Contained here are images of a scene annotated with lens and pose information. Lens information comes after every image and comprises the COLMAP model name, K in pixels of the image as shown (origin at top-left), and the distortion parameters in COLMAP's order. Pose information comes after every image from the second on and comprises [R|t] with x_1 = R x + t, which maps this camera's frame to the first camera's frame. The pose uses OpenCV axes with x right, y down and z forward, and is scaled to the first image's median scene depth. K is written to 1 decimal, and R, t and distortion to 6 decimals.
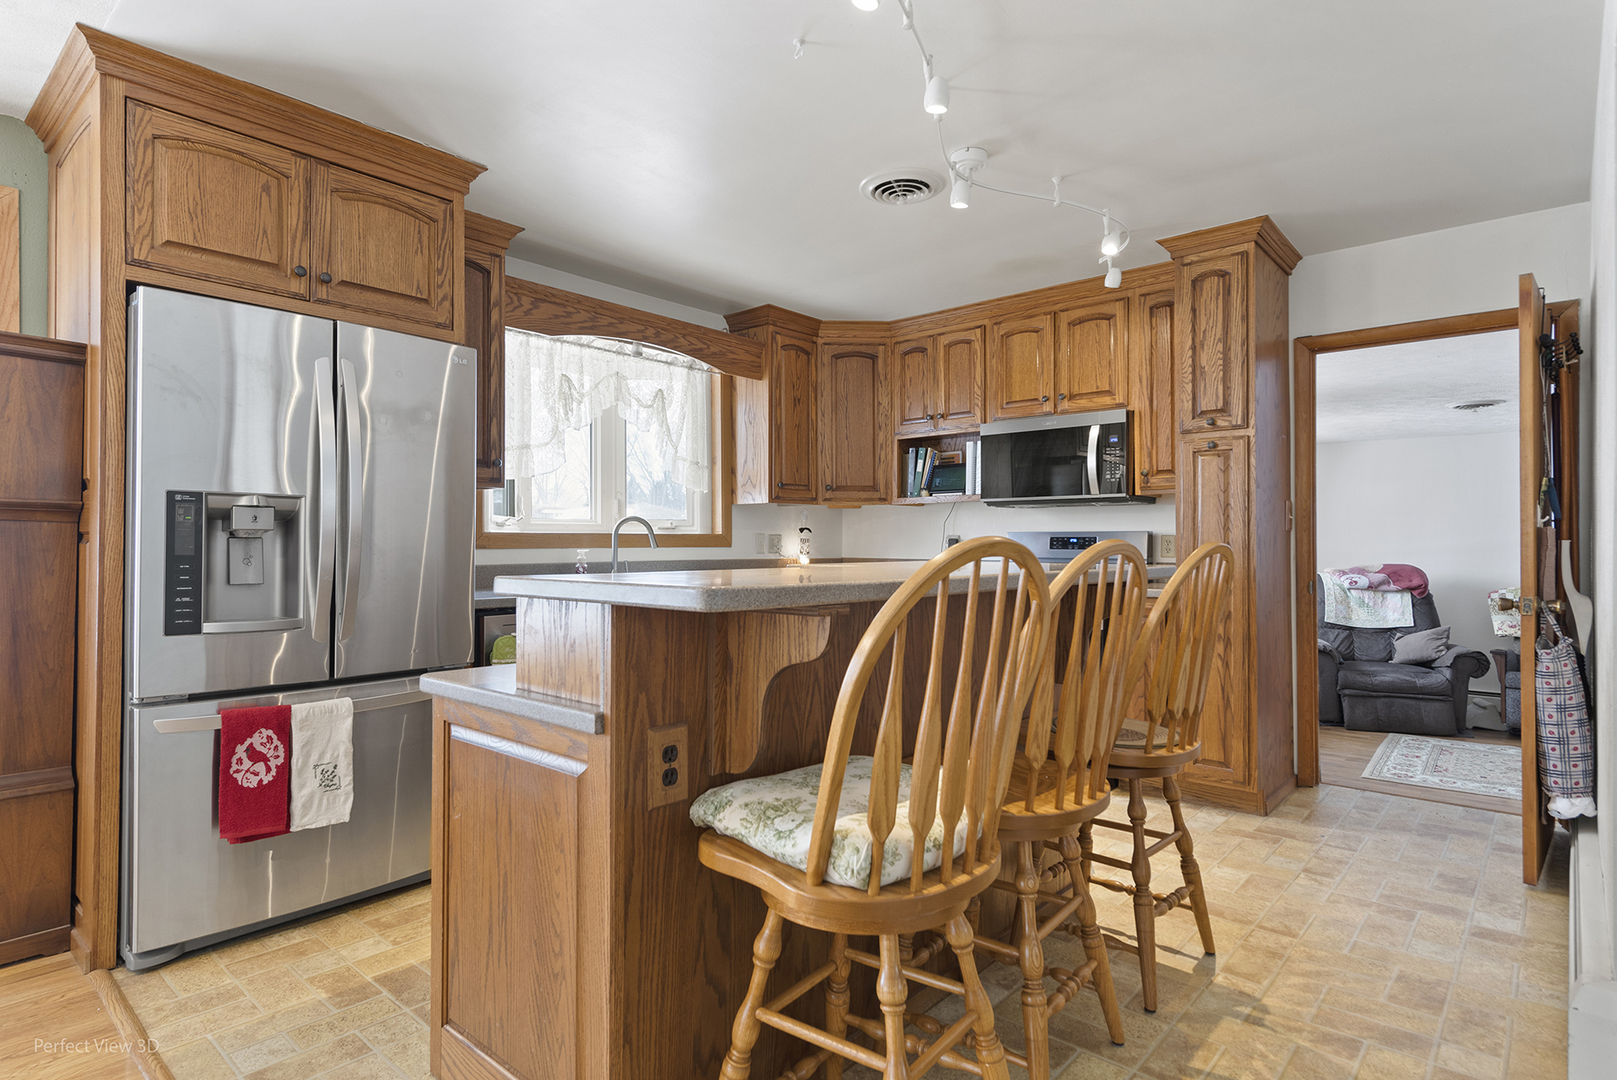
lens RADIAL K [[859.3, 0, 791.8], [0, 859.3, 539.5], [0, 0, 1]] dist [-0.001718, 0.000164]
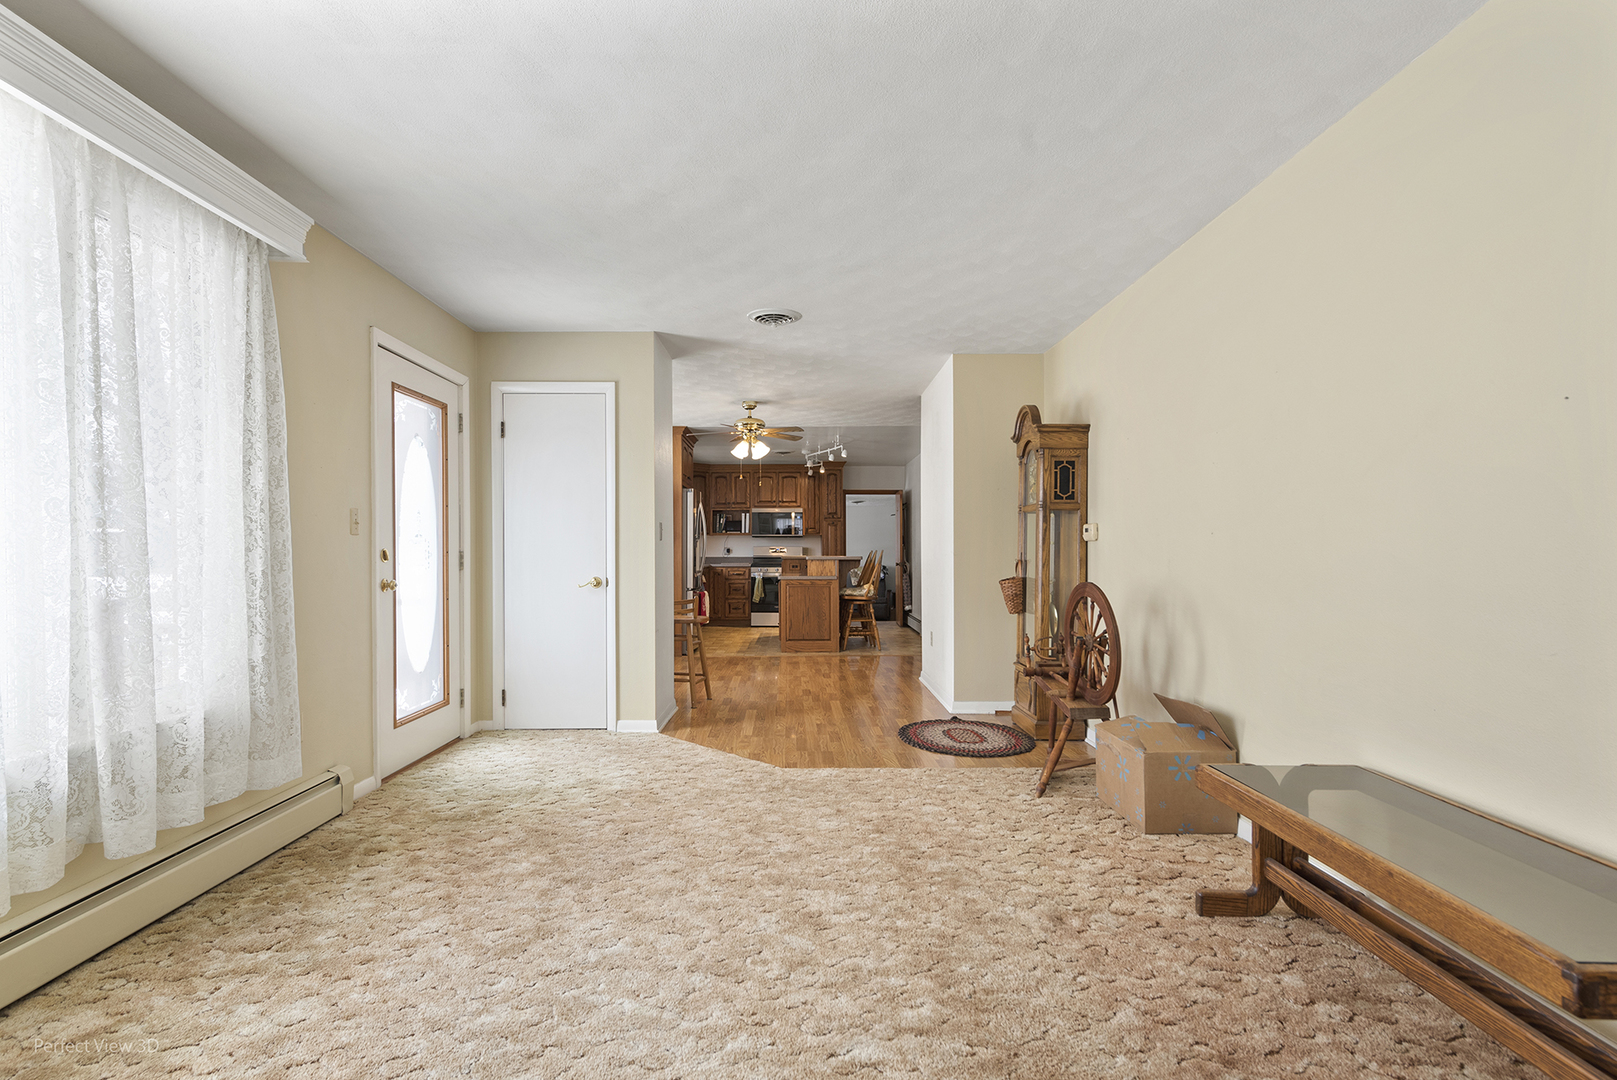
lens RADIAL K [[826.0, 0, 810.7], [0, 826.0, 549.1], [0, 0, 1]] dist [0.000077, 0.000124]
pose [[0.731095, 0.002449, 0.682271, -1.546766], [-0.005197, 0.999985, 0.001980, -0.007474], [-0.682256, -0.004993, 0.731097, -1.155595]]
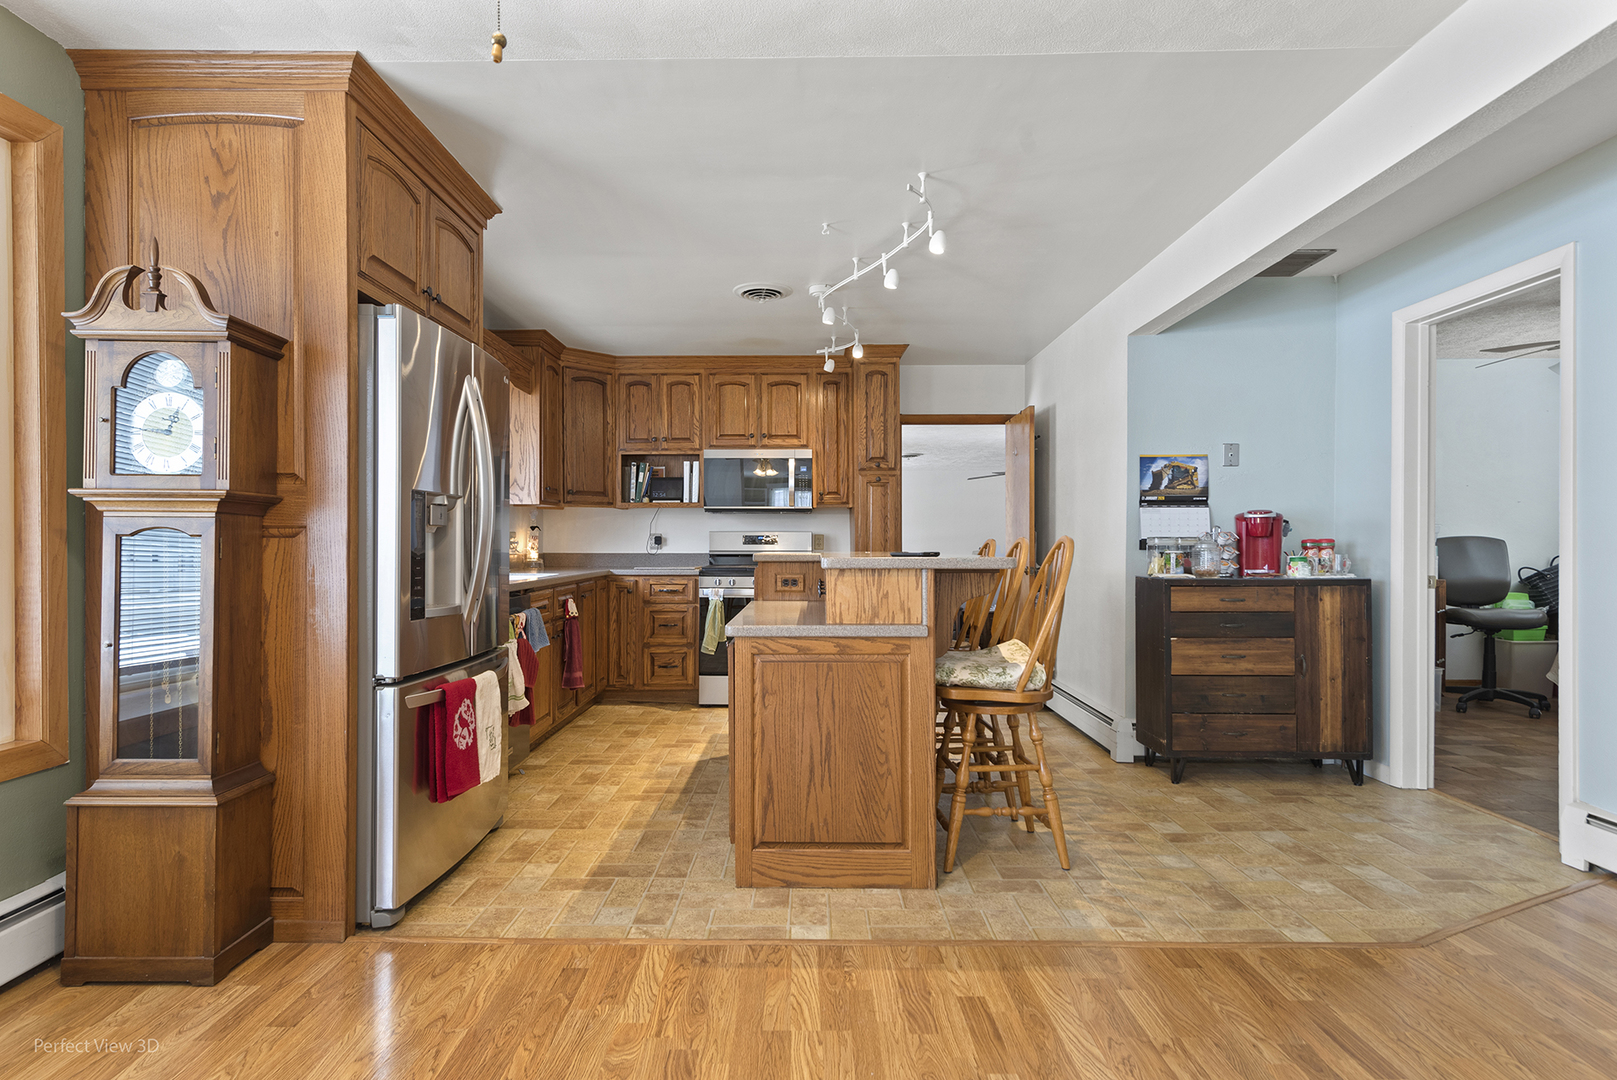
lens RADIAL K [[859.3, 0, 806.8], [0, 859.3, 541.6], [0, 0, 1]] dist [-0.001718, 0.000164]
pose [[0.743649, 0.002002, 0.668567, -0.564707], [-0.005358, 0.999981, 0.002965, 0.001988], [-0.668549, -0.005787, 0.743646, -0.087984]]
